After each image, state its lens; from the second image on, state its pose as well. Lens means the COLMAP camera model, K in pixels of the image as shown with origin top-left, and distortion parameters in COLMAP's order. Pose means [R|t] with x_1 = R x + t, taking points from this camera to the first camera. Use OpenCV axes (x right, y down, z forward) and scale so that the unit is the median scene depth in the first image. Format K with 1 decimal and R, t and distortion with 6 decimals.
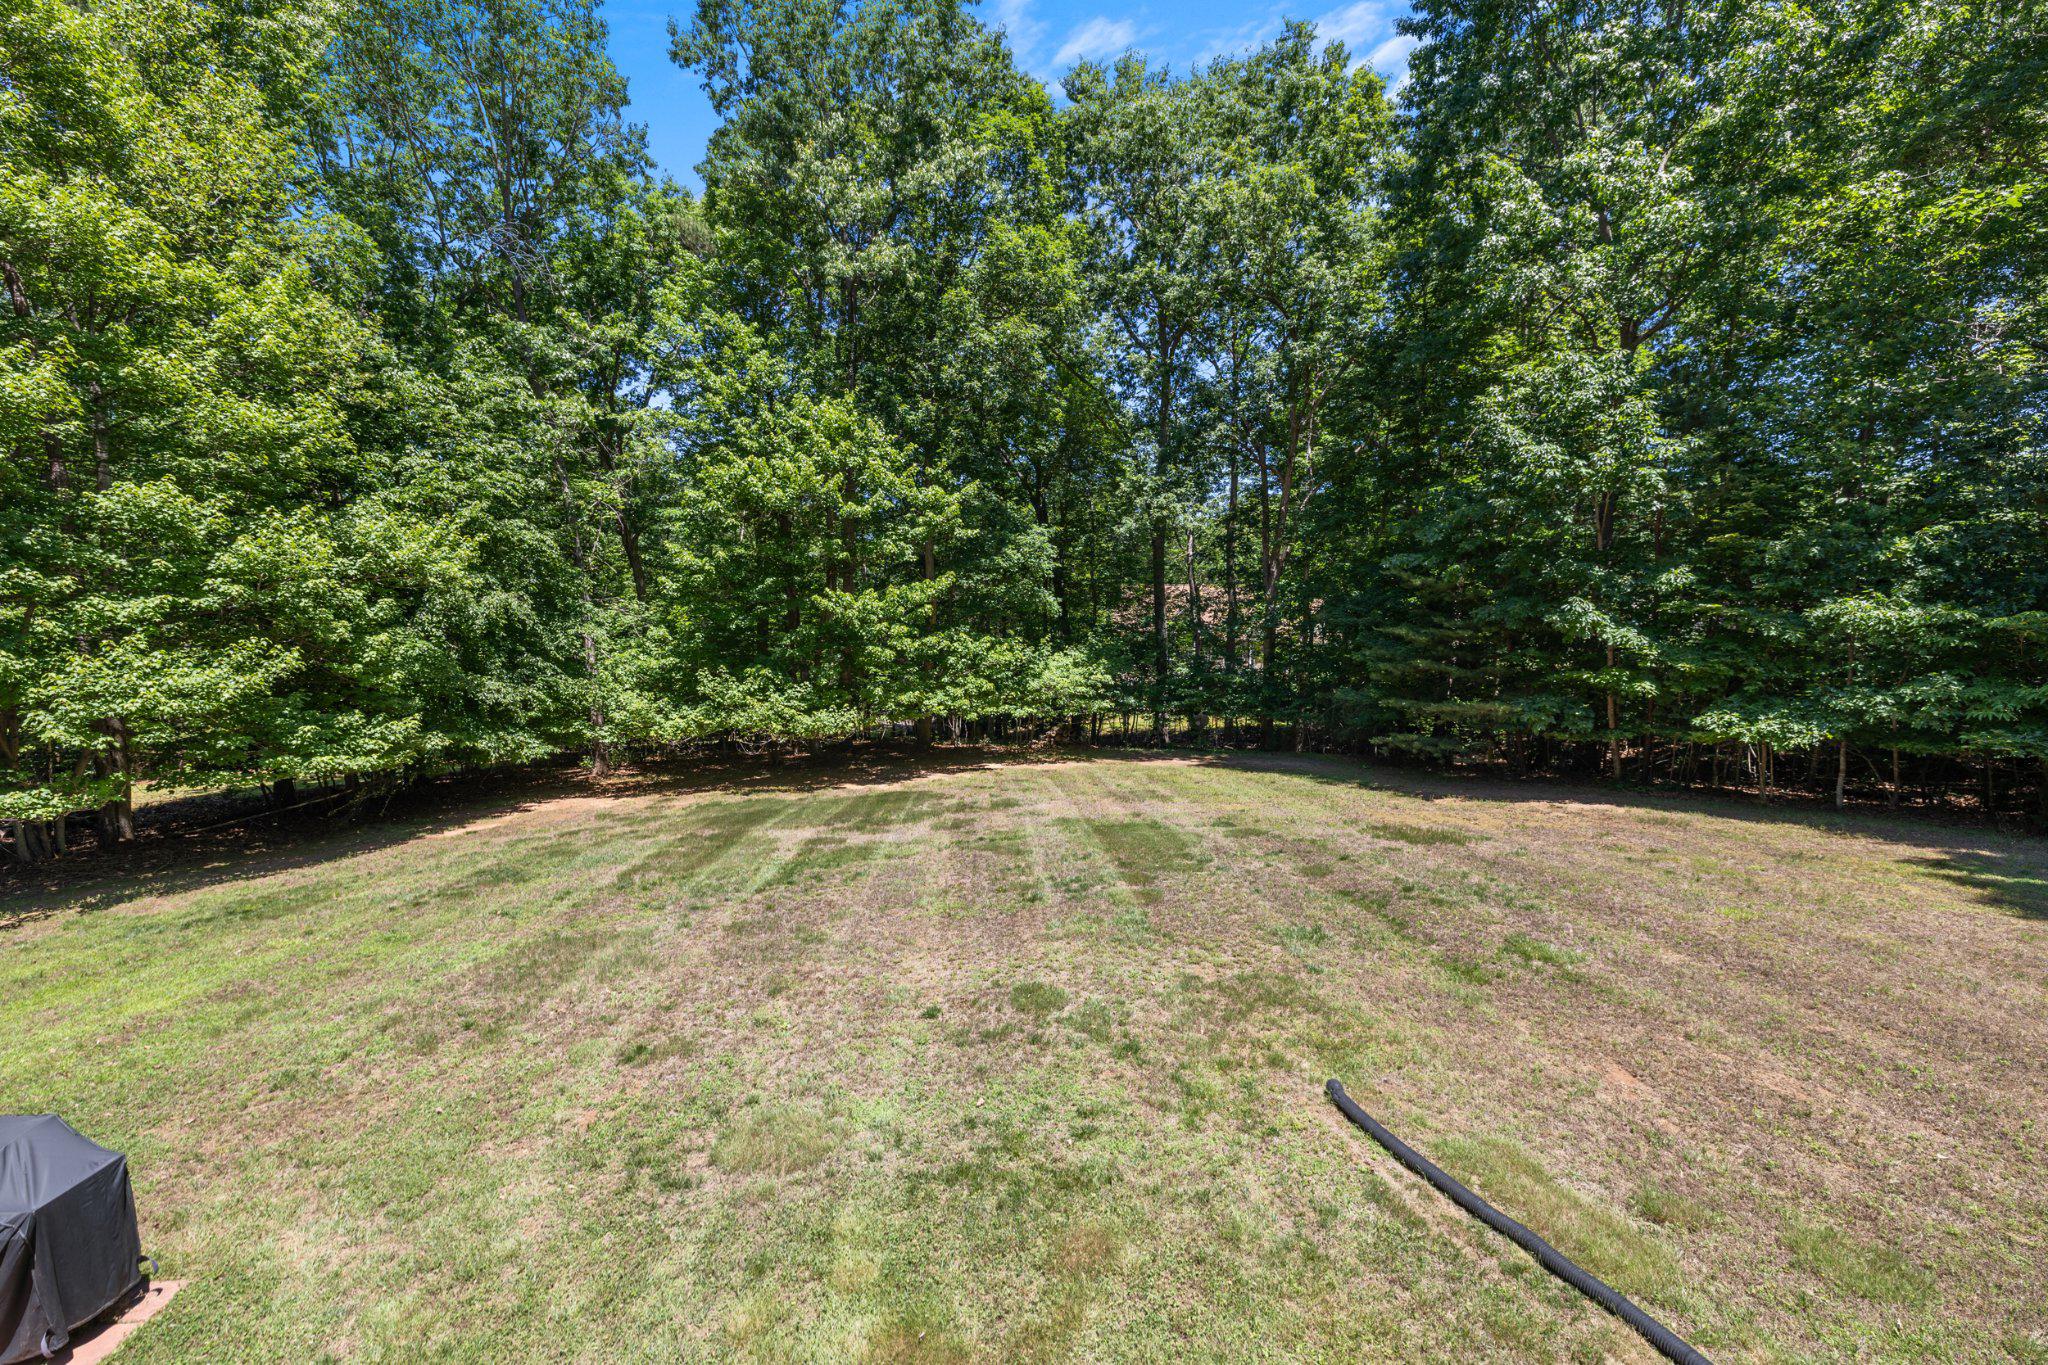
lens RADIAL K [[868.7, 0, 1027.3], [0, 868.7, 687.7], [0, 0, 1]] dist [0.002285, 0.000558]
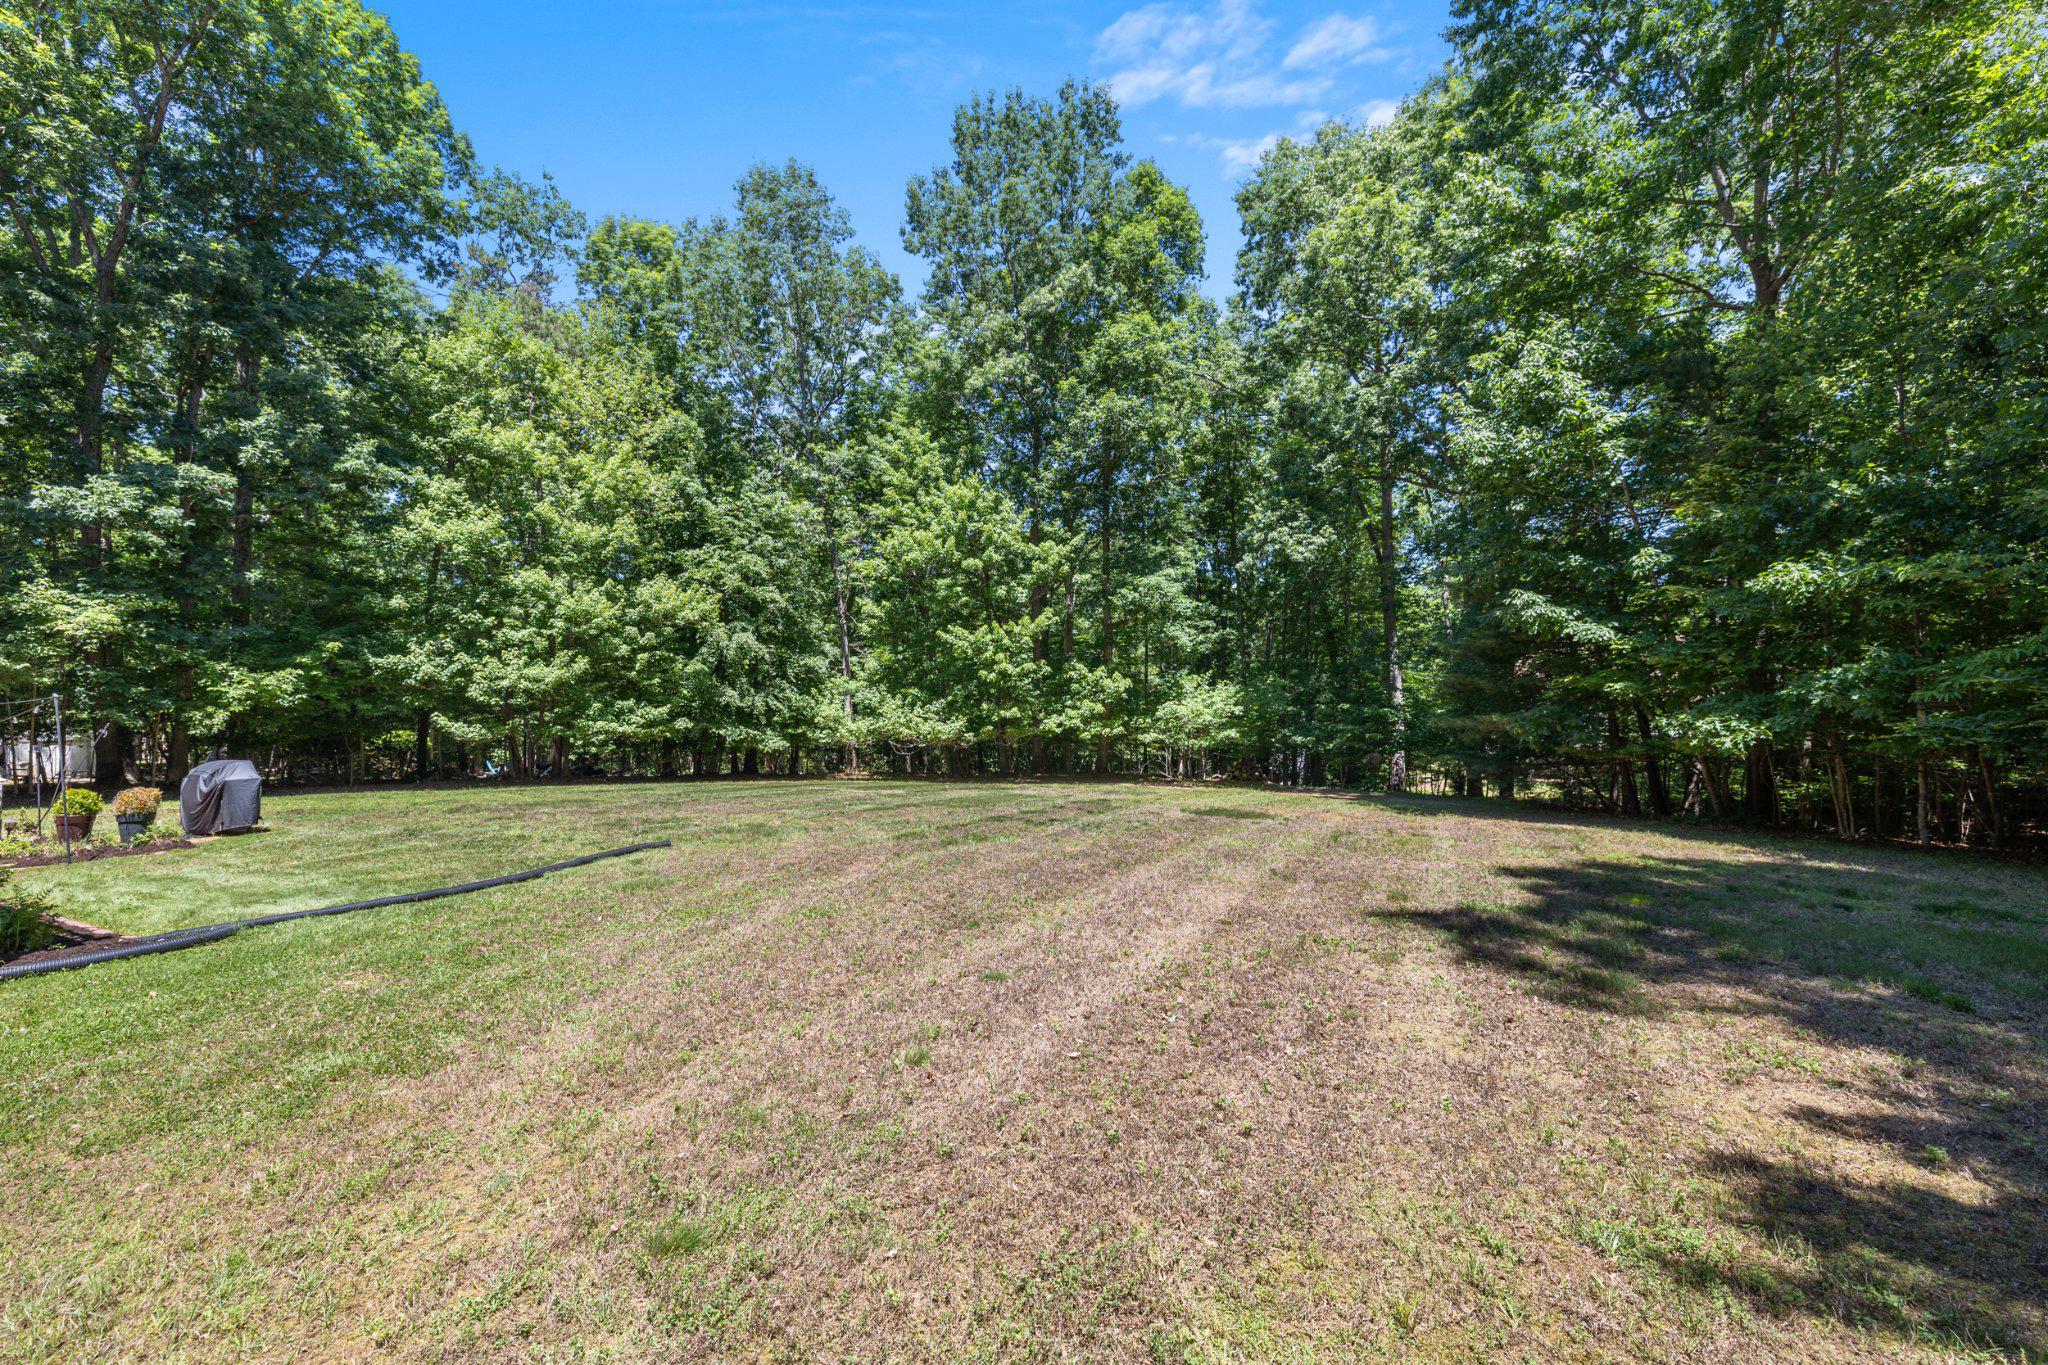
lens RADIAL K [[868.7, 0, 1021.8], [0, 868.7, 681.4], [0, 0, 1]] dist [0.002285, 0.000558]
pose [[0.855852, -0.008791, -0.517146, 0.603590], [-0.042473, 0.995284, -0.087210, 0.086867], [0.515473, 0.096604, 0.851443, -0.034997]]
